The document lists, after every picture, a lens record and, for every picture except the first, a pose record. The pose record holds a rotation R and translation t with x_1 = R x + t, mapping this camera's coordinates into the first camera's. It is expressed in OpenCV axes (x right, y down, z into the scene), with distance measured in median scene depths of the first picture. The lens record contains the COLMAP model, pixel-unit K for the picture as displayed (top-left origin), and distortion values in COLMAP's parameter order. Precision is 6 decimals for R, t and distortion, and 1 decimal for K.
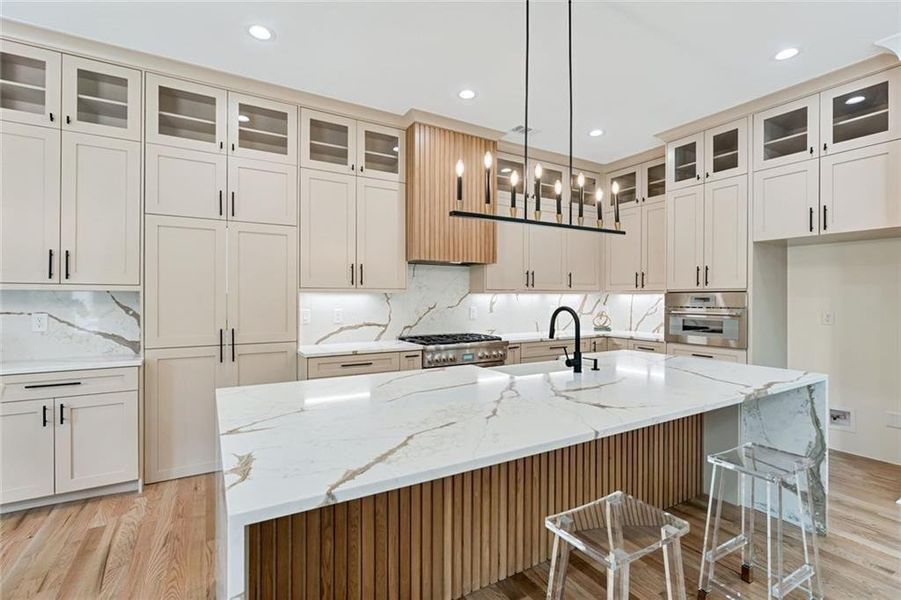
lens RADIAL K [[424.7, 0, 450.7], [0, 424.7, 300.8], [0, 0, 1]] dist [0.003264, -0.001121]
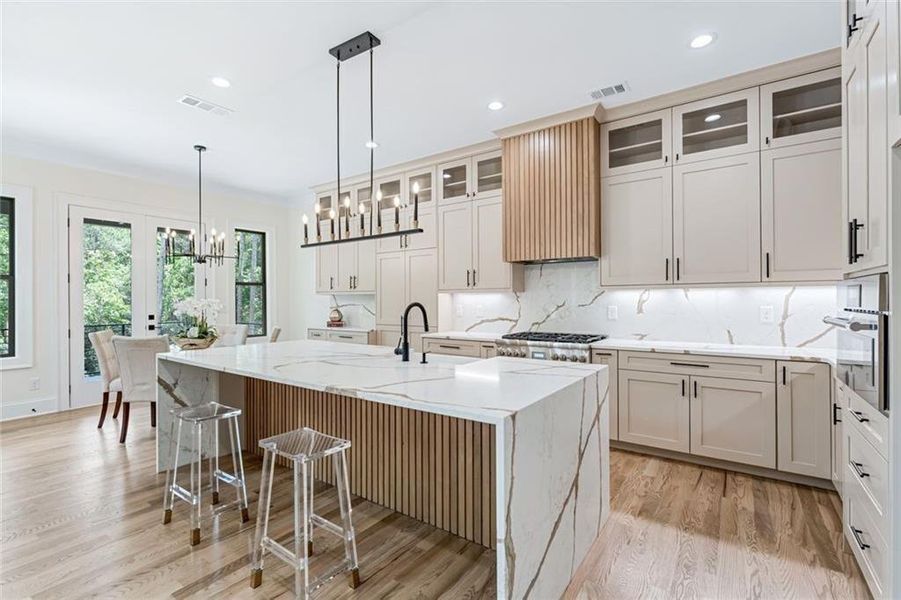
lens RADIAL K [[403.4, 0, 453.6], [0, 403.4, 290.4], [0, 0, 1]] dist [-0.010785, 0.000957]
pose [[0.404809, -0.025717, -0.914039, 1.037680], [-0.001653, 0.999582, -0.028856, 0.010364], [0.914400, 0.013192, 0.404598, 0.538180]]
